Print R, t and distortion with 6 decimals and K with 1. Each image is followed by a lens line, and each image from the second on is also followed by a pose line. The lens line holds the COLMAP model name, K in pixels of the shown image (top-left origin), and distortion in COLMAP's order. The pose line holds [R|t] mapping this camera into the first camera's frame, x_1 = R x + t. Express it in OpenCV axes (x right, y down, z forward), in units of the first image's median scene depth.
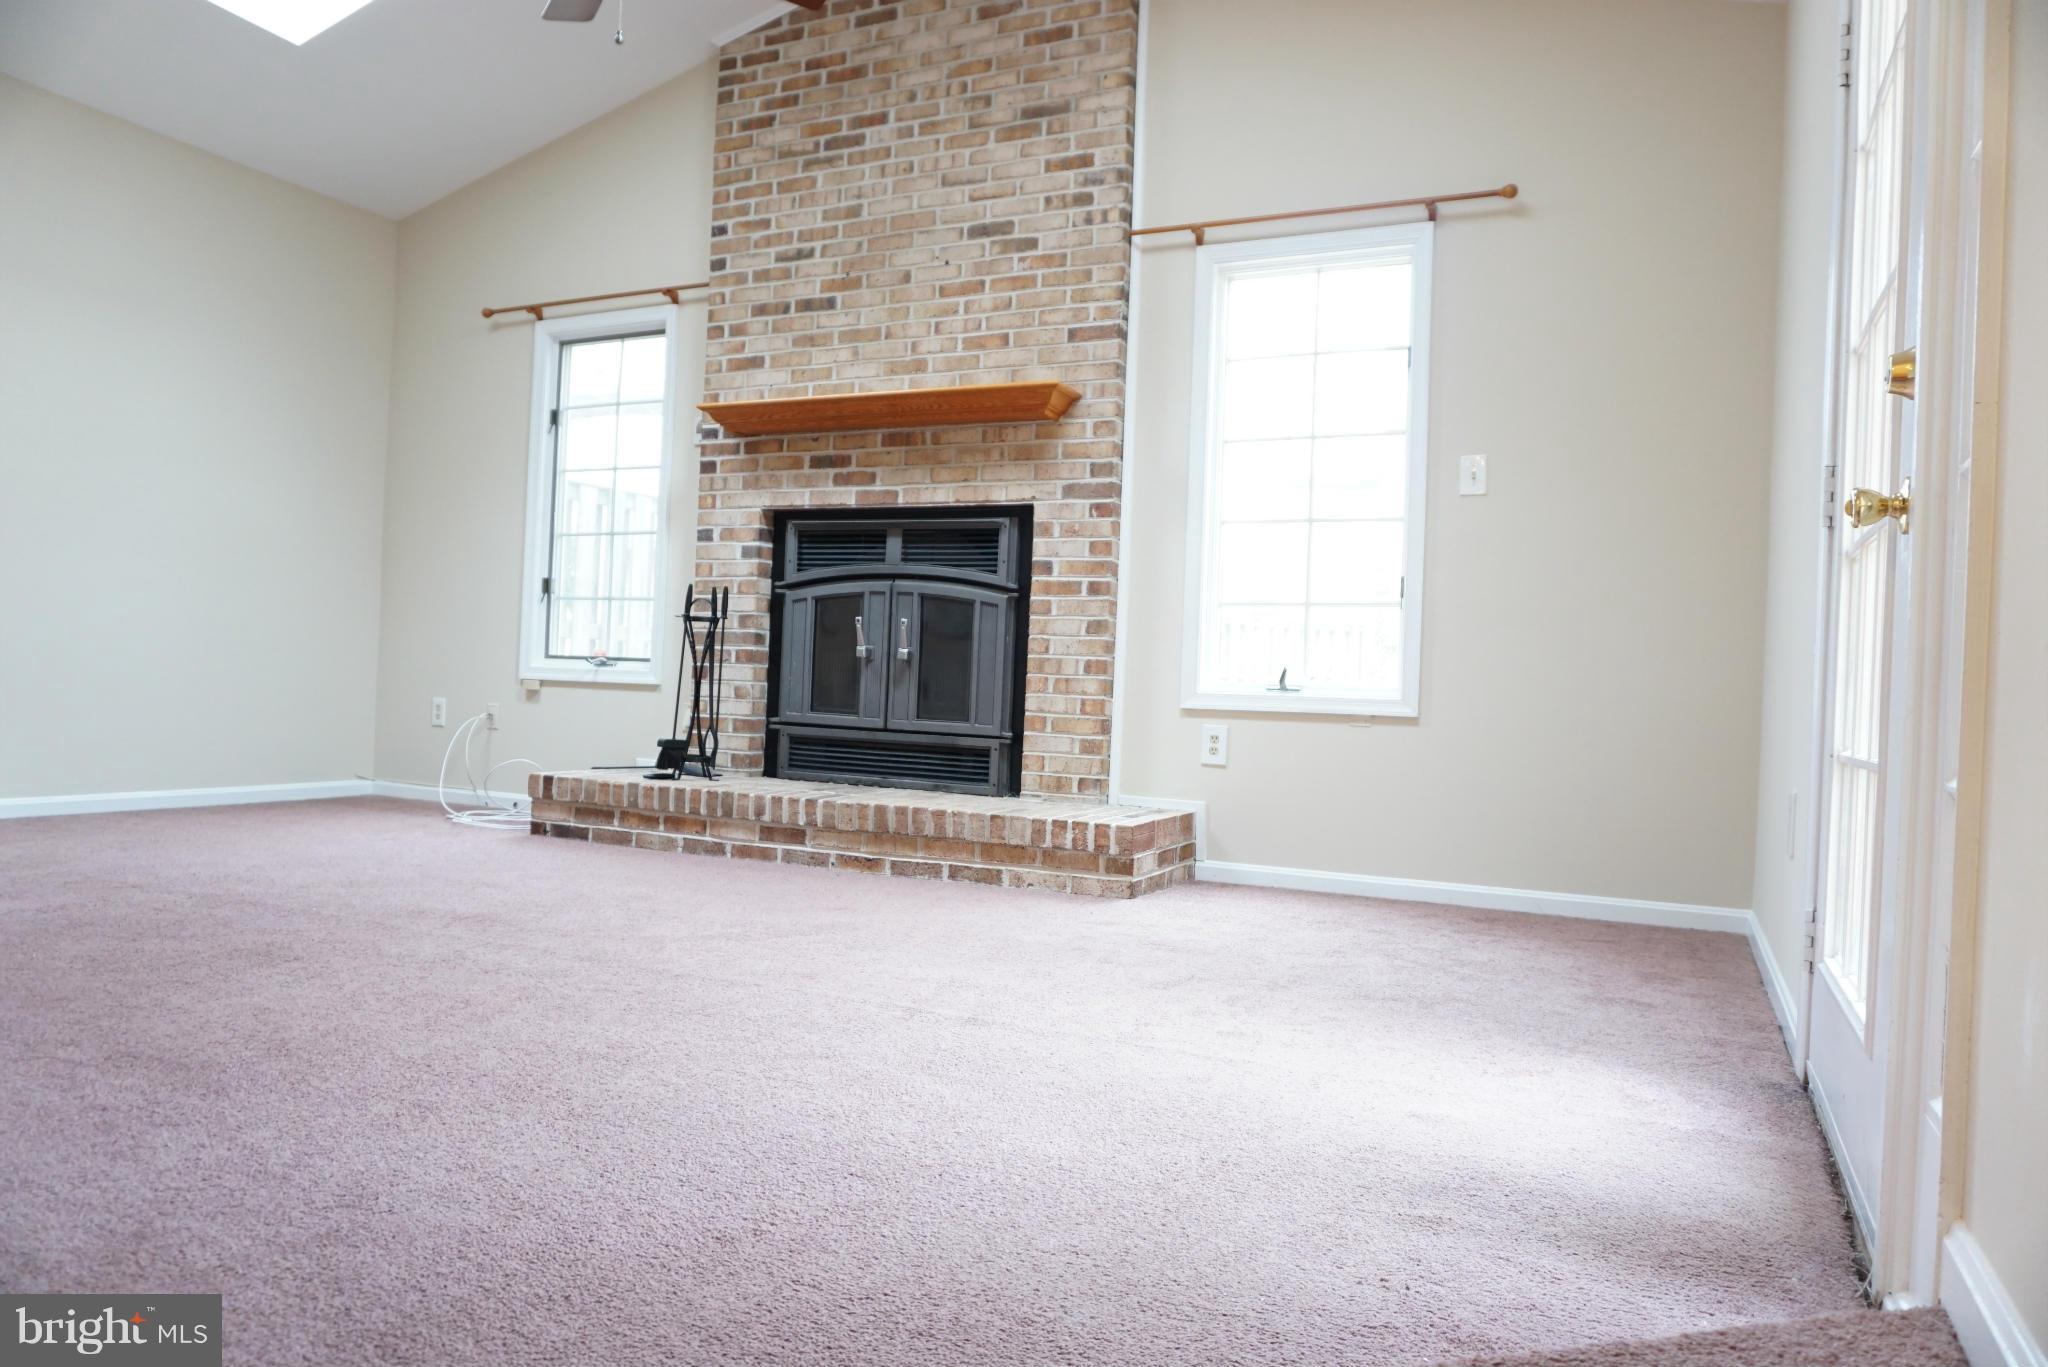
lens RADIAL K [[1365.6, 0, 1020.4], [0, 1365.6, 690.8], [0, 0, 1]] dist [-0.050680, 0.037931]
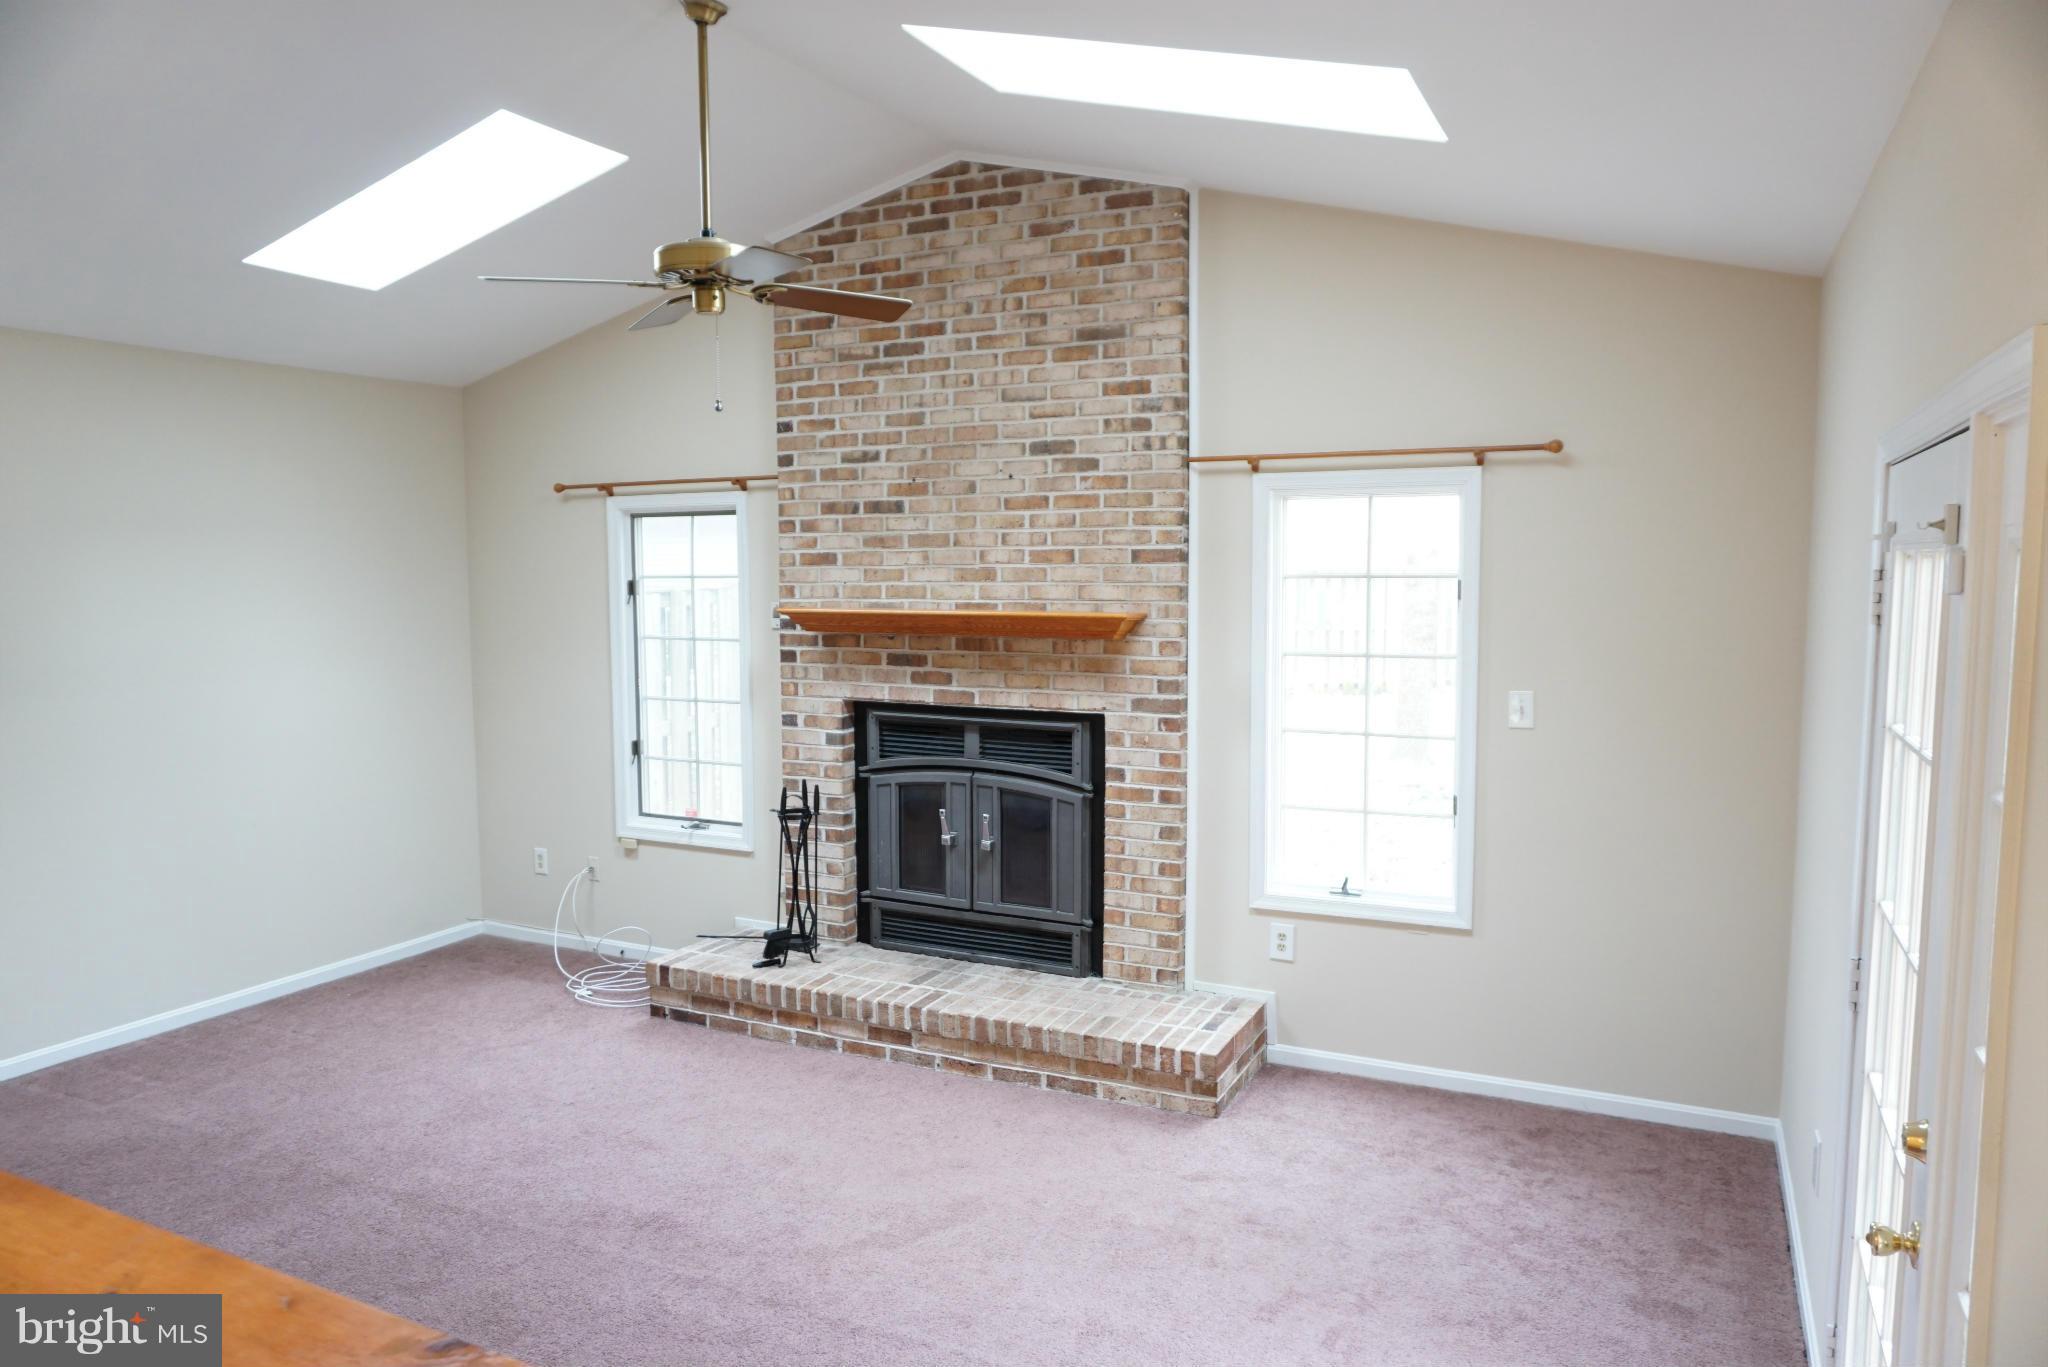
lens RADIAL K [[1365.6, 0, 1020.4], [0, 1365.6, 690.8], [0, 0, 1]] dist [-0.050680, 0.037931]
pose [[0.998974, -0.043069, -0.013985, -0.039414], [0.044159, 0.994934, 0.090311, -0.247943], [0.010024, -0.090836, 0.995815, -0.060465]]
